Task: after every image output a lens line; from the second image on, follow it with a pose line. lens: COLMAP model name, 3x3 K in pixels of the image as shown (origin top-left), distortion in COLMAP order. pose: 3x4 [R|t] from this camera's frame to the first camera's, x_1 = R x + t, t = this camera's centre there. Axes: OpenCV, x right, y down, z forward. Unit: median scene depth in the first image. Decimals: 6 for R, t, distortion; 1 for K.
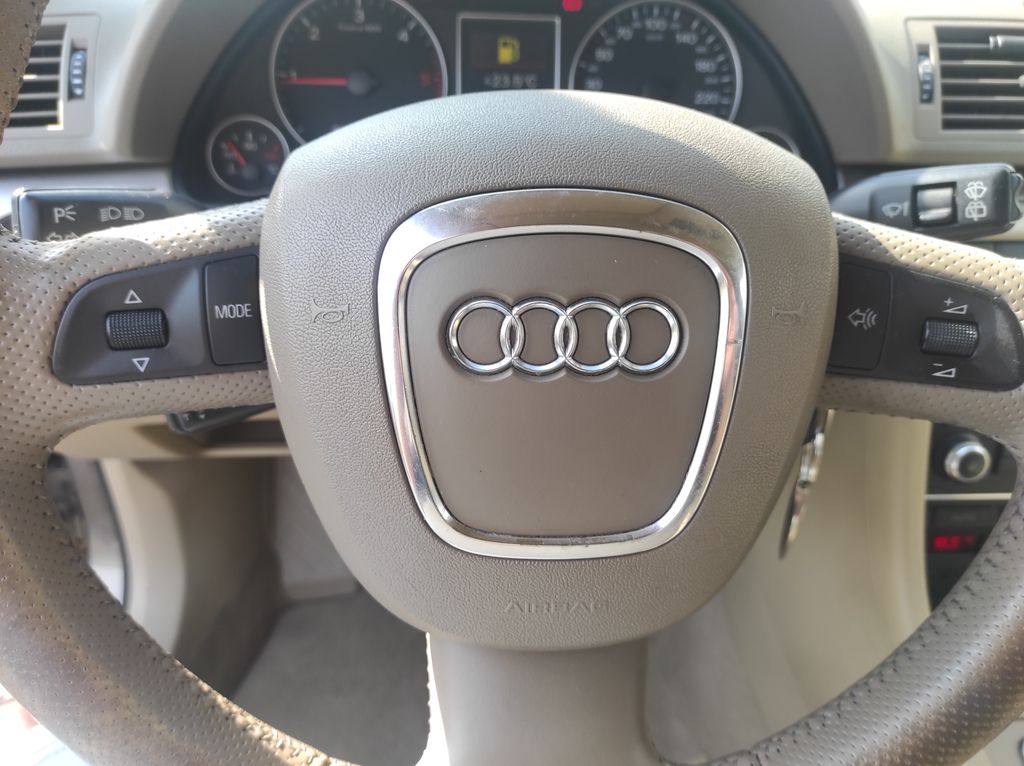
lens RADIAL K [[755.6, 0, 512.0], [0, 755.6, 383.0], [0, 0, 1]] dist [0.019793, -0.001013]
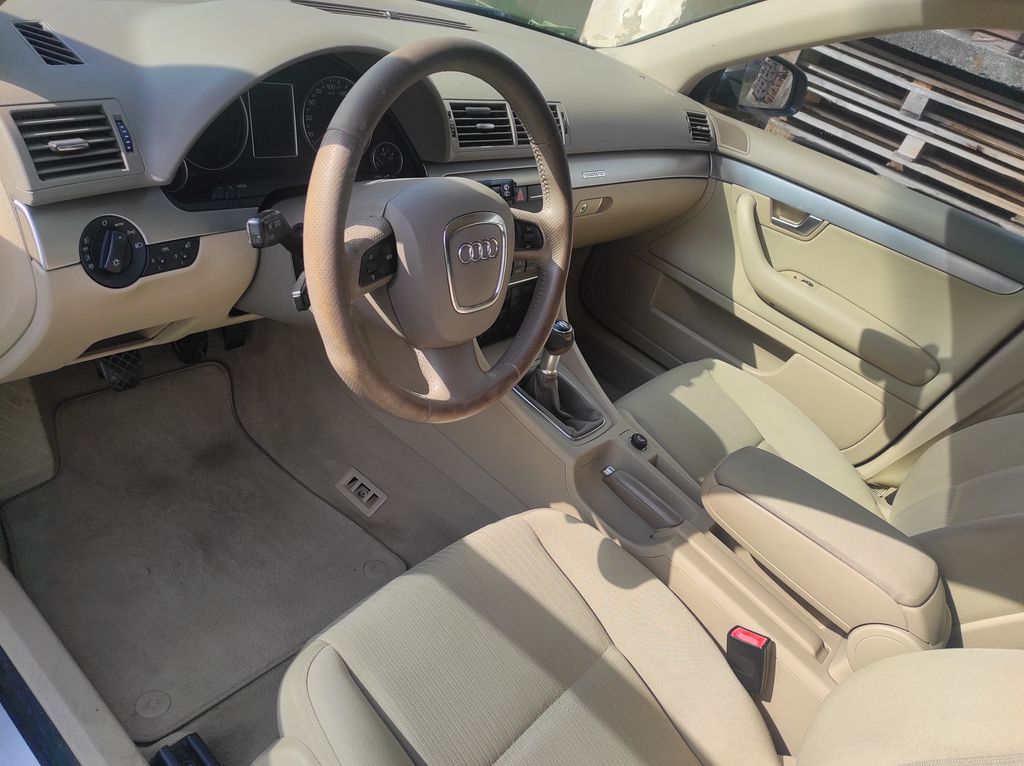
lens RADIAL K [[755.6, 0, 512.0], [0, 755.6, 383.0], [0, 0, 1]] dist [0.019793, -0.001013]
pose [[0.663359, -0.244629, 0.707185, -1.191889], [0.144845, 0.969158, 0.199382, -0.063297], [-0.734149, -0.029830, 0.678333, -0.764299]]
